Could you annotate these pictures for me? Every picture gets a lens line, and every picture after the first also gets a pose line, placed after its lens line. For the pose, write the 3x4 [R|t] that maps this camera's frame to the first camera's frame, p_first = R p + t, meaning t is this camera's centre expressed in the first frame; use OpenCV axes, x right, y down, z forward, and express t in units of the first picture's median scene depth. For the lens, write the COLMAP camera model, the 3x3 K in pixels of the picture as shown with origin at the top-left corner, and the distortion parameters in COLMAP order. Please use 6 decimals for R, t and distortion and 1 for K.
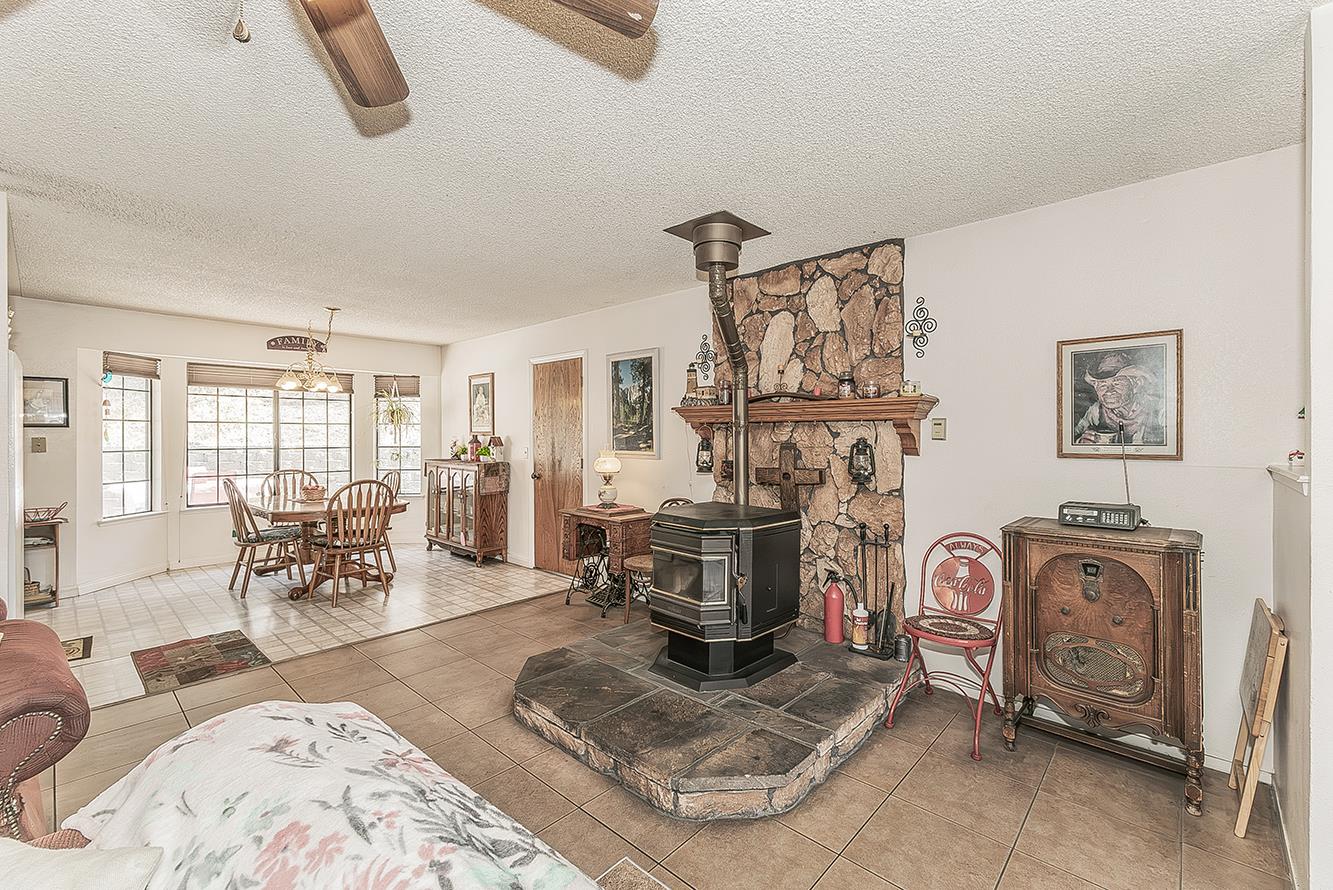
lens RADIAL K [[553.6, 0, 689.0], [0, 553.6, 439.7], [0, 0, 1]] dist [0.001484, -0.000047]
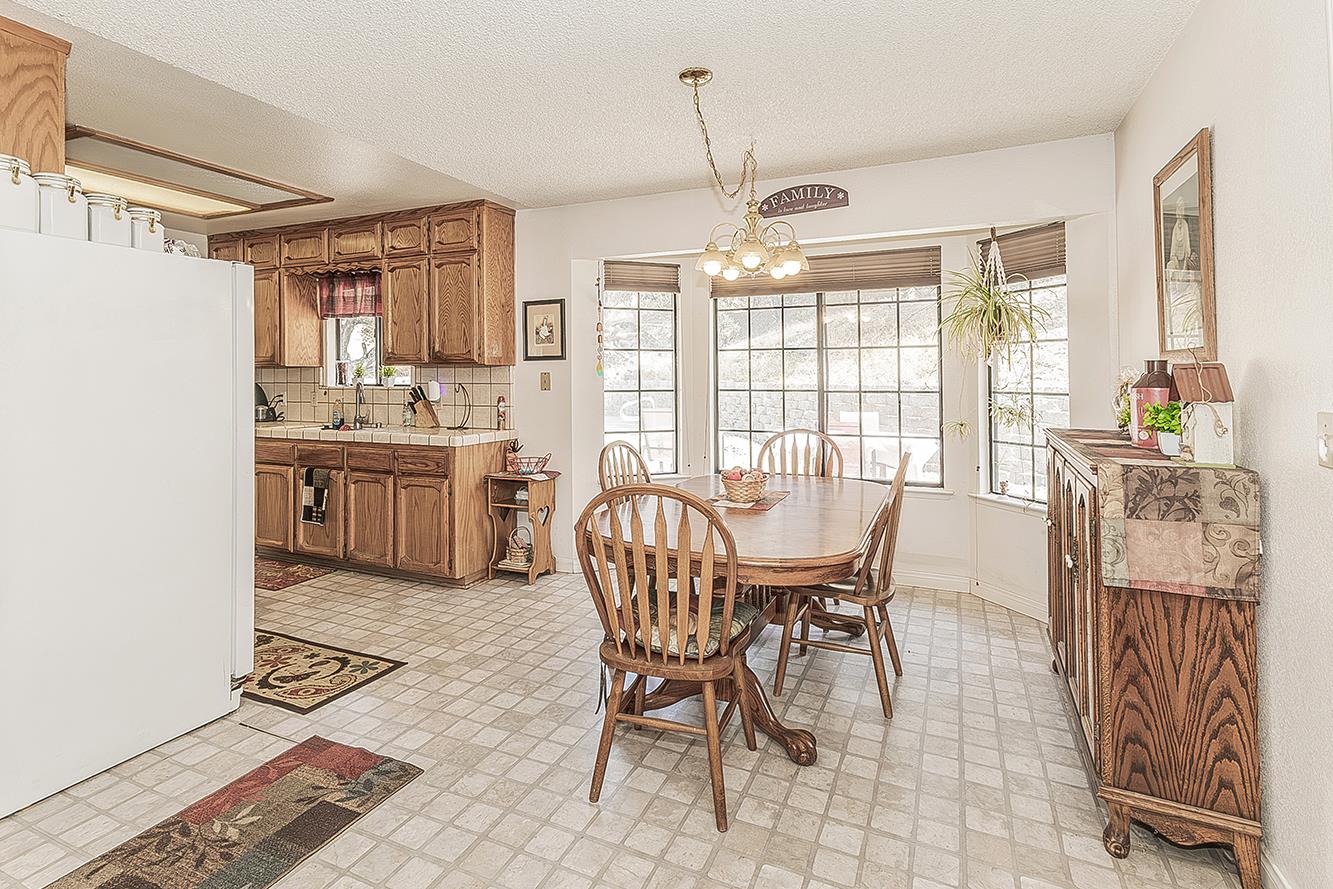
lens RADIAL K [[653.3, 0, 663.7], [0, 653.3, 364.4], [0, 0, 1]] dist [0.002031, 0.000343]
pose [[0.303415, -0.017410, -0.952699, -0.141025], [-0.004650, 0.999794, -0.019751, 0.002672], [0.952847, 0.010423, 0.303272, 0.697906]]
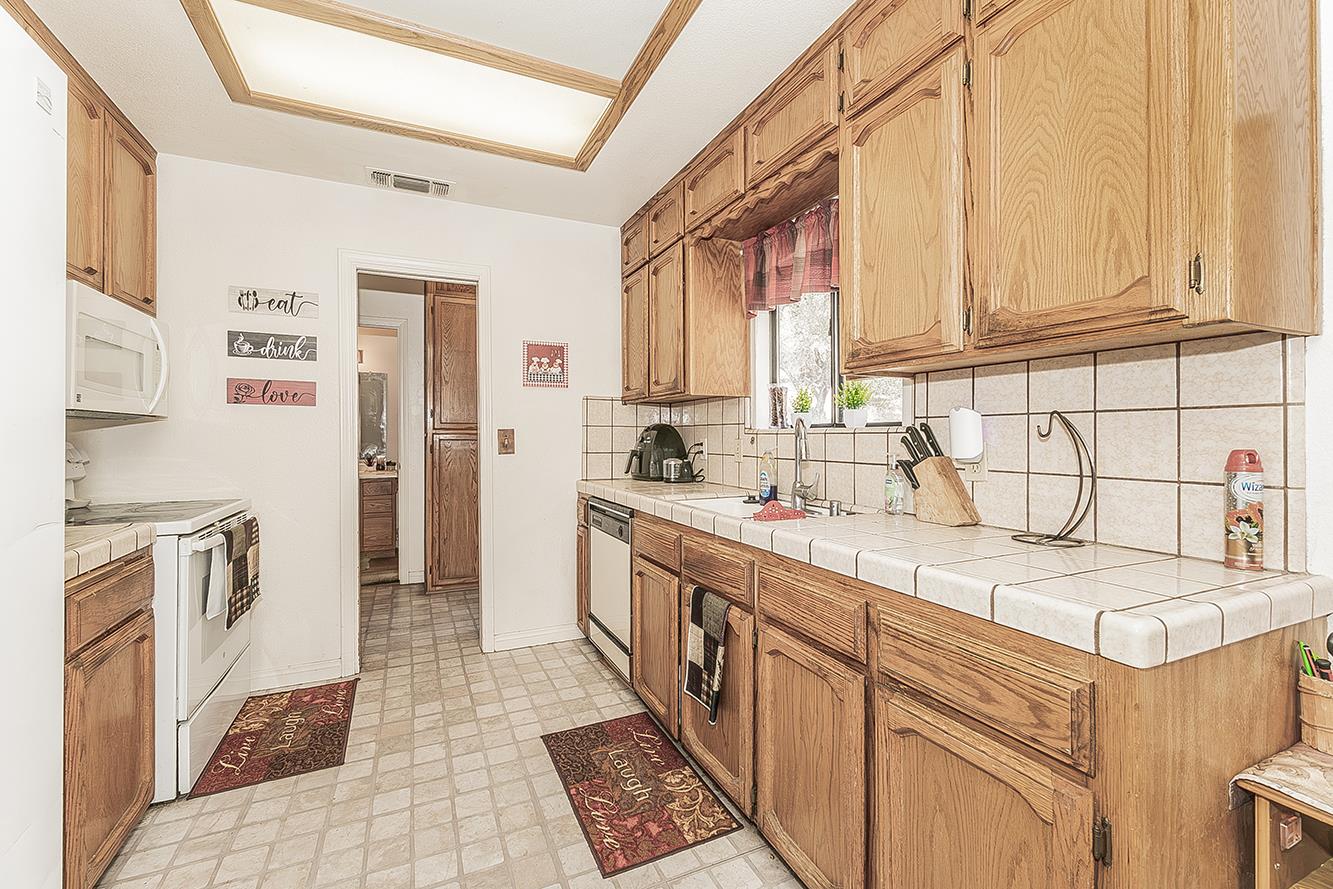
lens RADIAL K [[576.1, 0, 661.9], [0, 576.1, 444.4], [0, 0, 1]] dist [-0.000357, -0.000060]
pose [[-0.409461, 0.012677, -0.912240, -0.705479], [-0.007529, 0.999822, 0.017273, 0.022965], [0.912297, 0.013941, -0.409293, 0.650267]]
